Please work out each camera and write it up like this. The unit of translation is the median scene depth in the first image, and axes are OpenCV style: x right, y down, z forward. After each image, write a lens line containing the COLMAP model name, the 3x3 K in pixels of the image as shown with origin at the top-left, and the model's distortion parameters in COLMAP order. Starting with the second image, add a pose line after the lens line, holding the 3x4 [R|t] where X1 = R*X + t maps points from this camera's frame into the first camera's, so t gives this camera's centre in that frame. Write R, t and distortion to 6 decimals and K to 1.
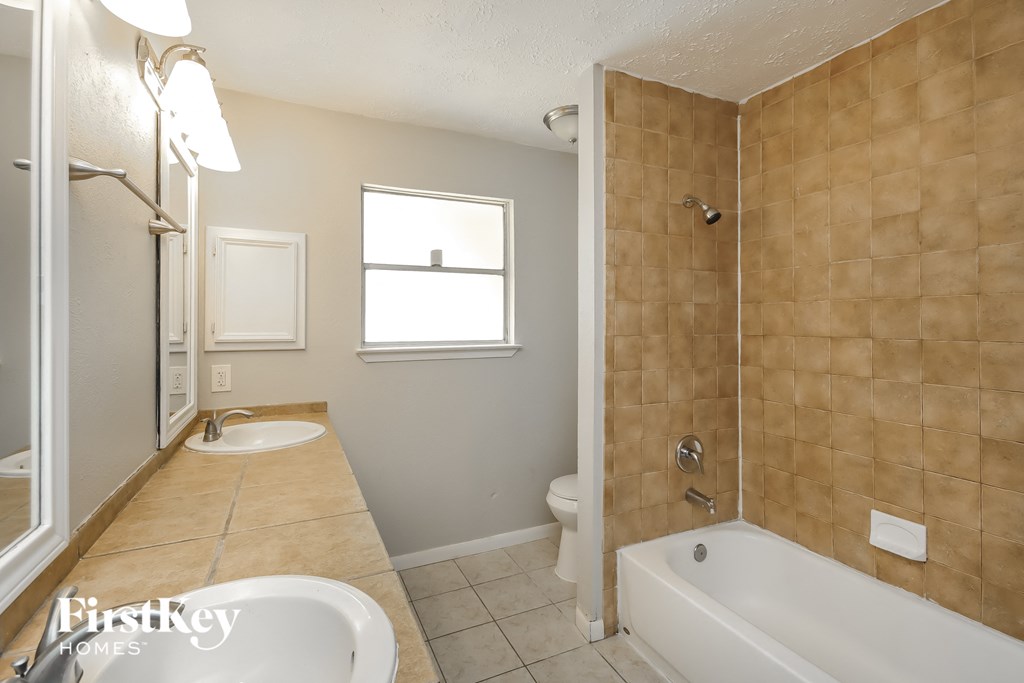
lens RADIAL K [[464.6, 0, 510.5], [0, 464.6, 318.3], [0, 0, 1]] dist [0.003672, 0.000691]
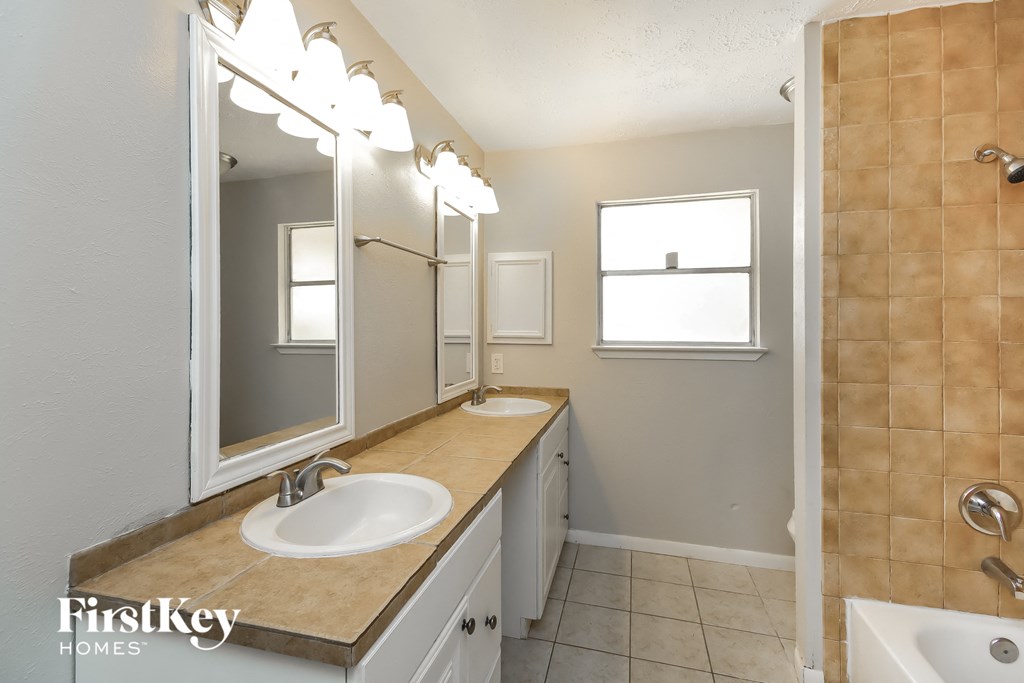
lens RADIAL K [[463.0, 0, 509.3], [0, 463.0, 322.1], [0, 0, 1]] dist [-0.001448, -0.000571]
pose [[0.759640, 0.000858, -0.650343, 0.302952], [0.003234, 0.999982, 0.005097, 0.000041], [0.650336, -0.005975, 0.759623, -0.012706]]
